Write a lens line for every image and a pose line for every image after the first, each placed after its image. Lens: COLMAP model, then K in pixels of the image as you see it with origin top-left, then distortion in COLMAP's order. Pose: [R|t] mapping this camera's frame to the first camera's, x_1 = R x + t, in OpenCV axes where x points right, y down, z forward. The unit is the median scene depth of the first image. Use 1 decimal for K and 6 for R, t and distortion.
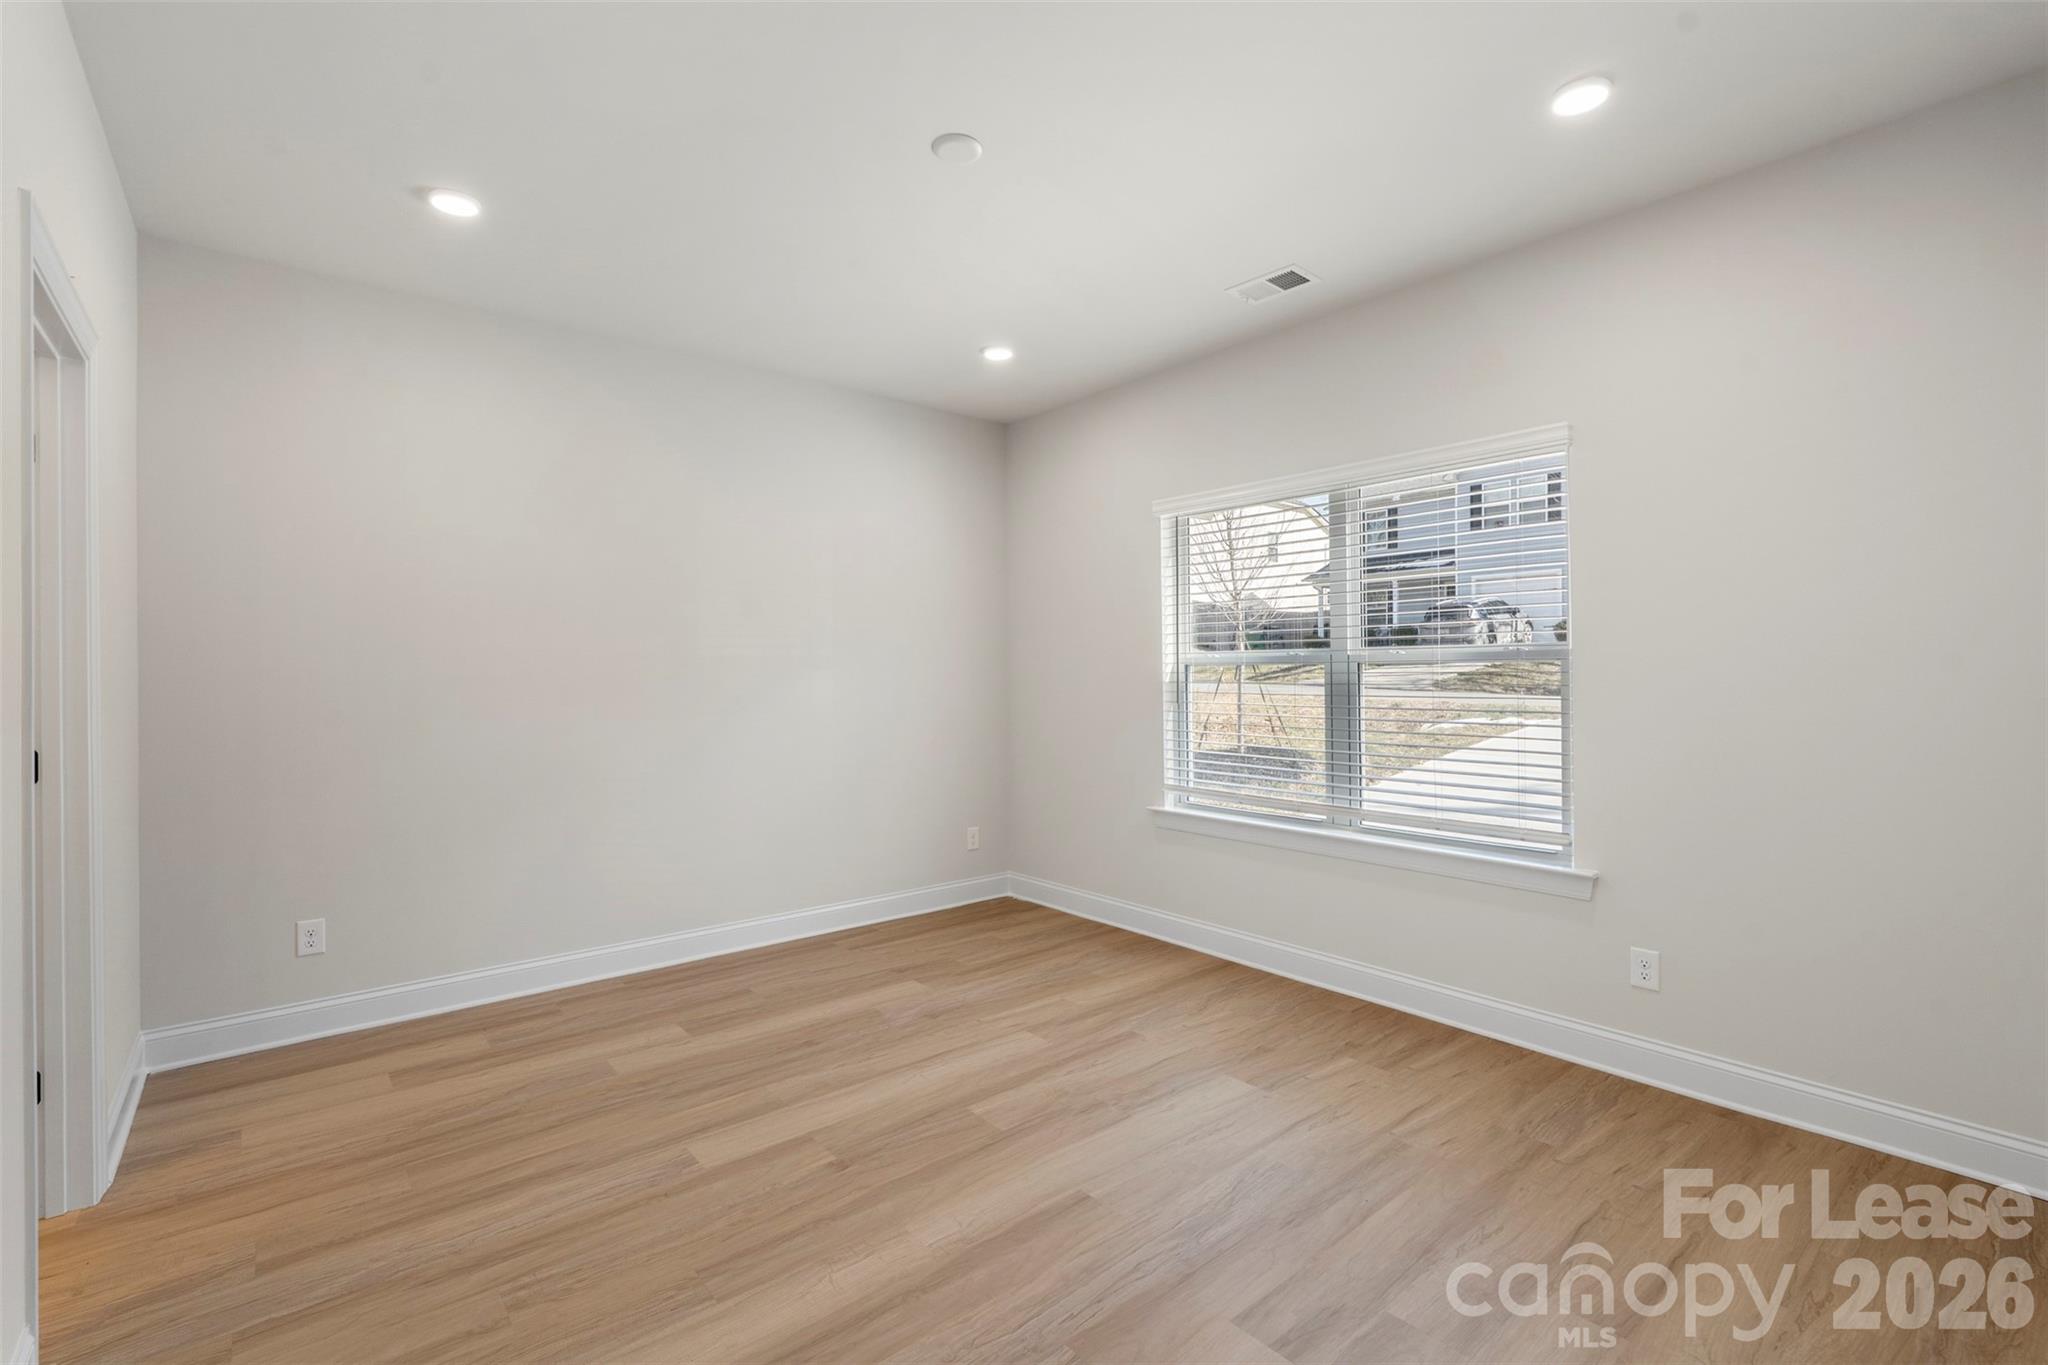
lens RADIAL K [[907.7, 0, 1028.2], [0, 907.7, 676.5], [0, 0, 1]] dist [-0.004241, -0.000001]
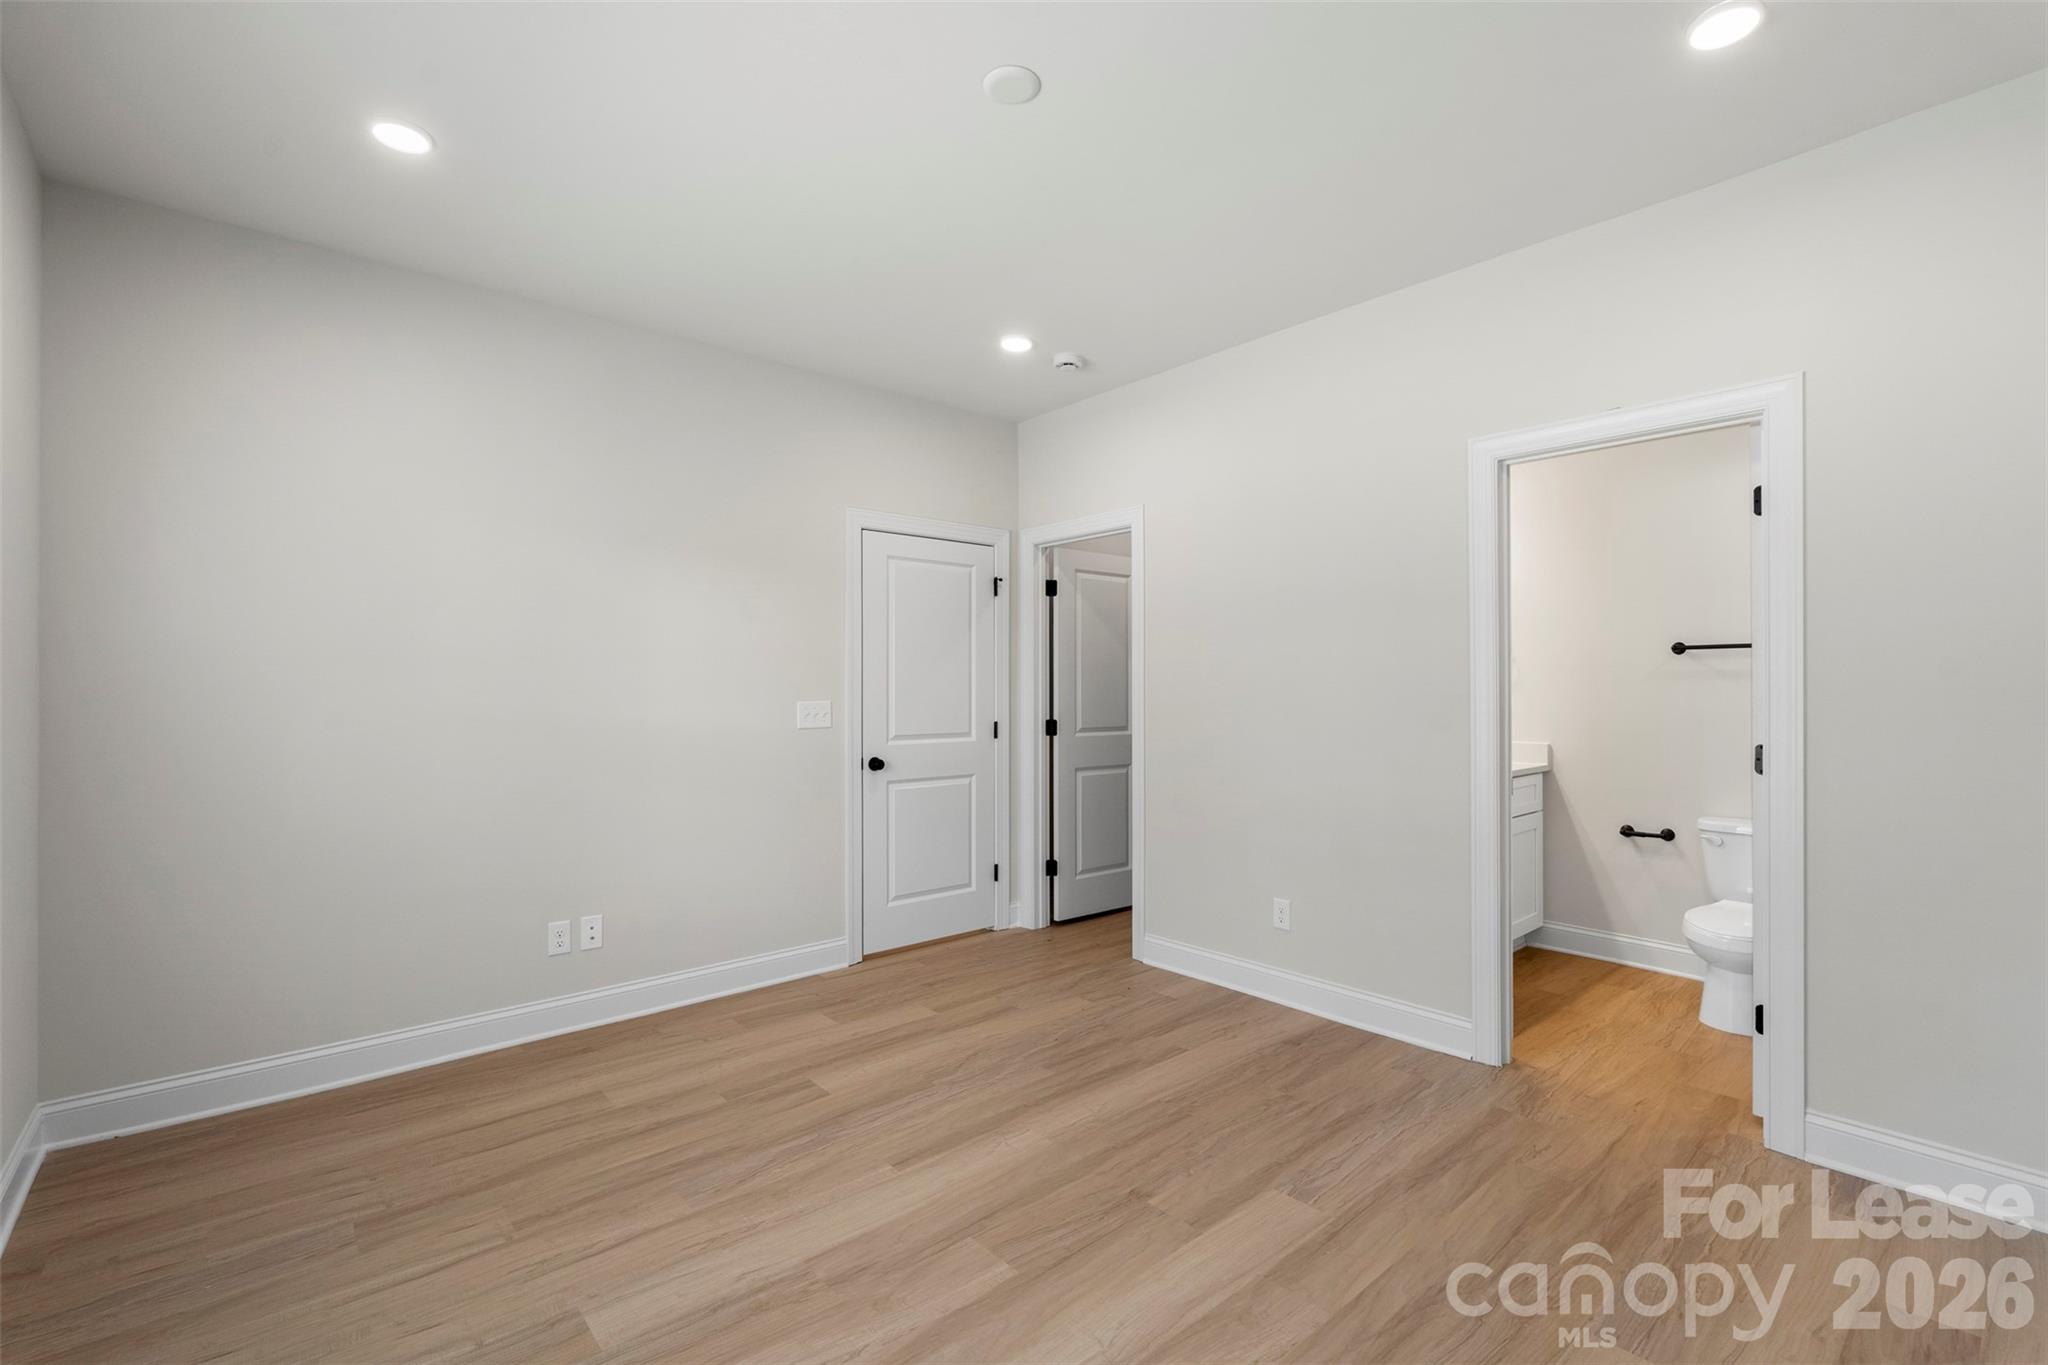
lens RADIAL K [[907.7, 0, 1036.7], [0, 907.7, 685.0], [0, 0, 1]] dist [-0.004241, -0.000001]
pose [[-0.999426, 0.006709, -0.033216, -0.062044], [0.006857, 0.999967, -0.004363, -0.002577], [0.033186, -0.004588, -0.999439, 1.749946]]
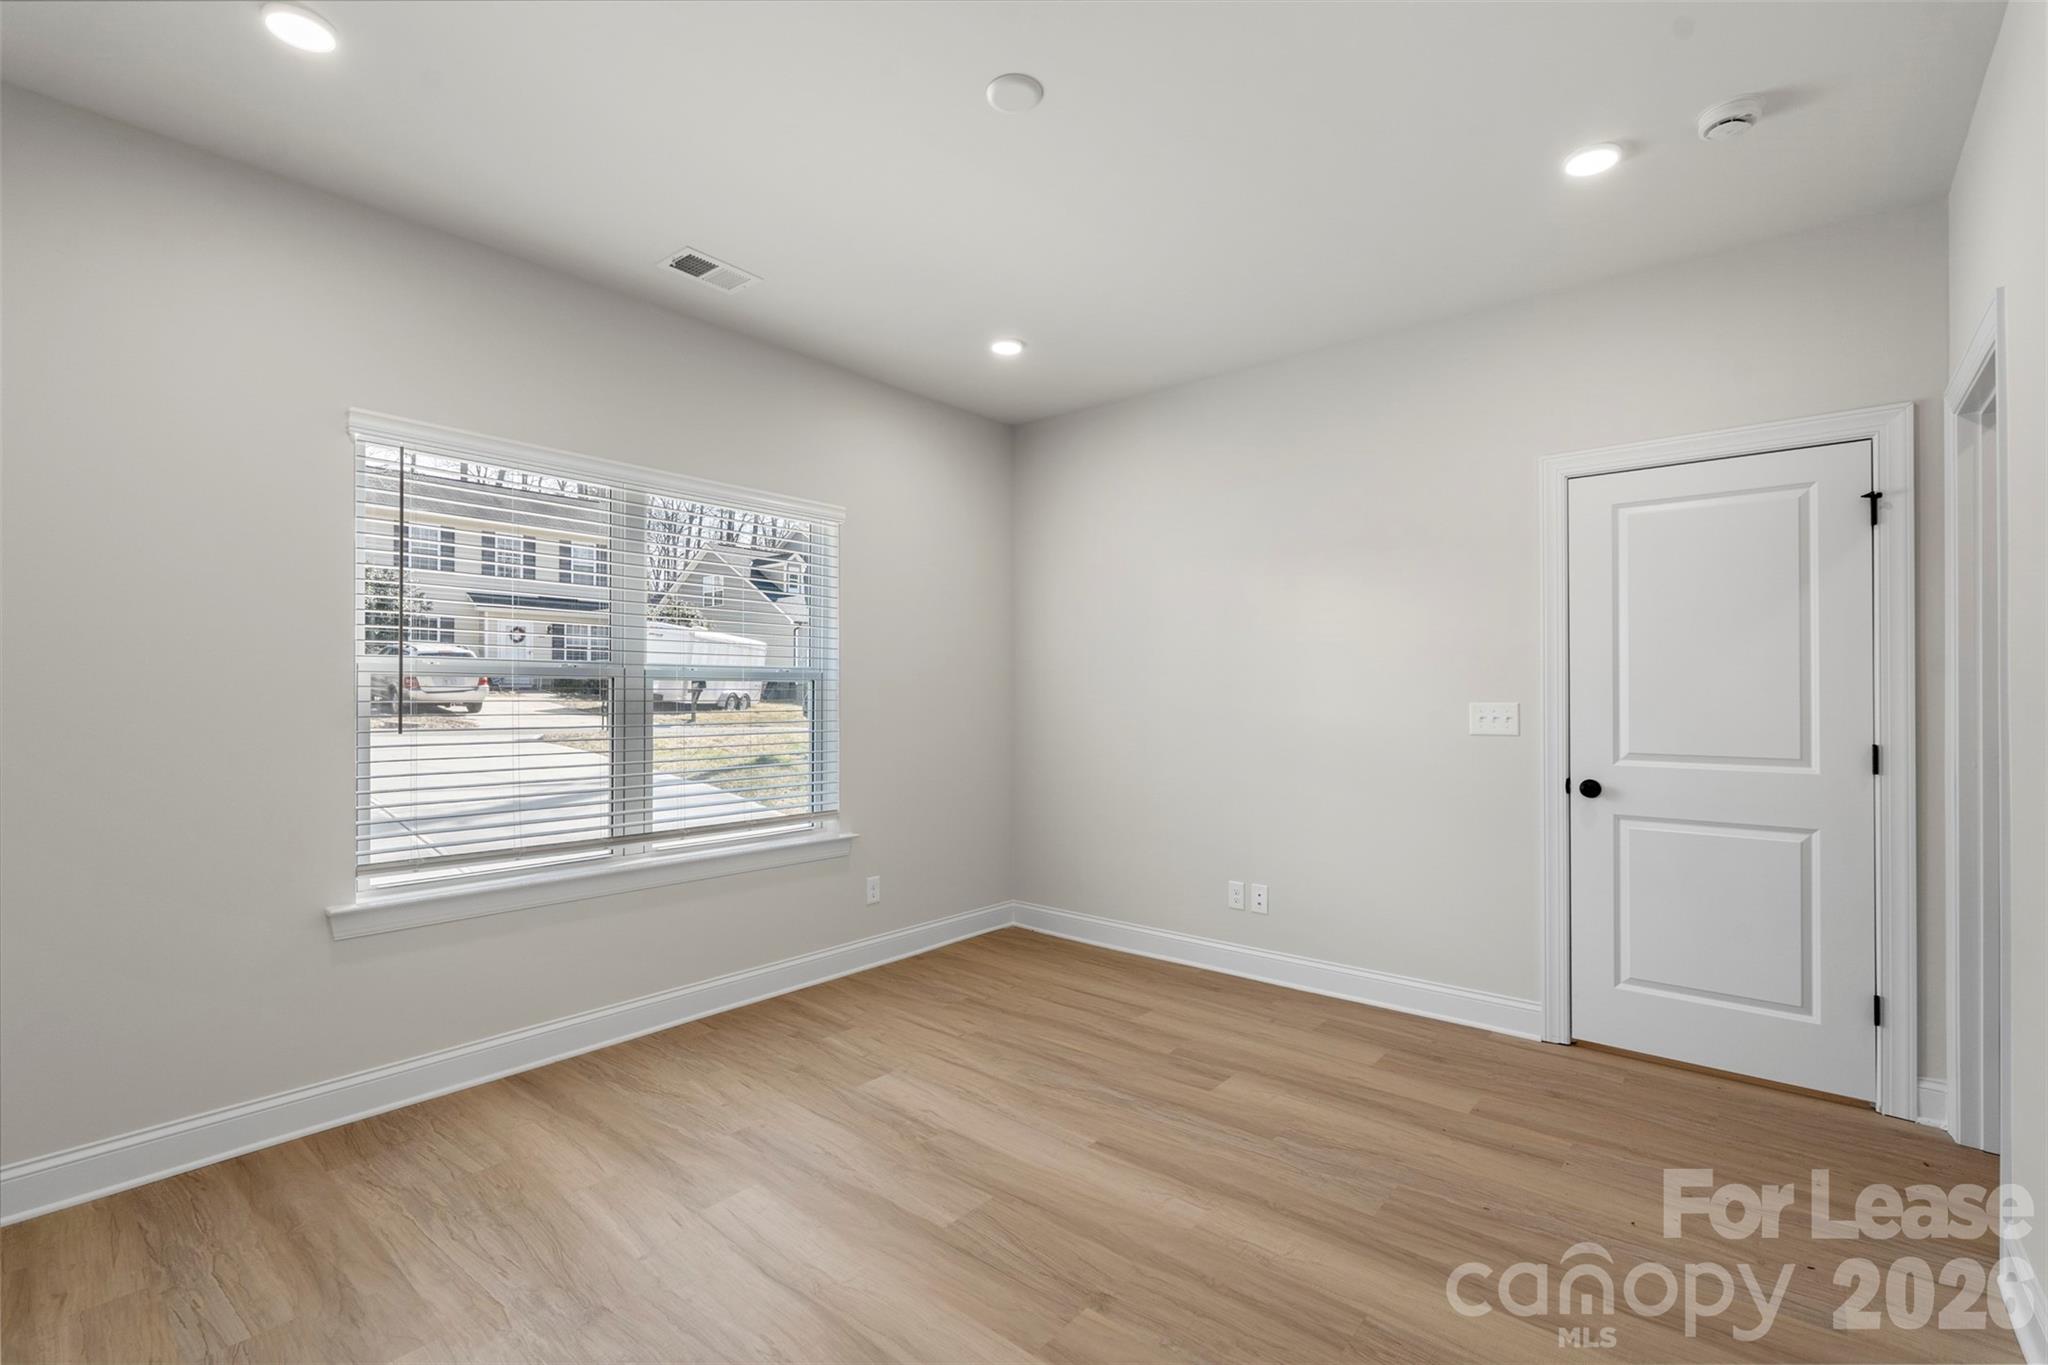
lens RADIAL K [[907.7, 0, 1027.3], [0, 907.7, 686.7], [0, 0, 1]] dist [-0.004241, -0.000001]
pose [[-0.175832, 0.007533, 0.984391, -0.879205], [0.001661, 0.999972, -0.007355, 0.001540], [-0.984419, 0.000342, -0.175840, 1.071190]]
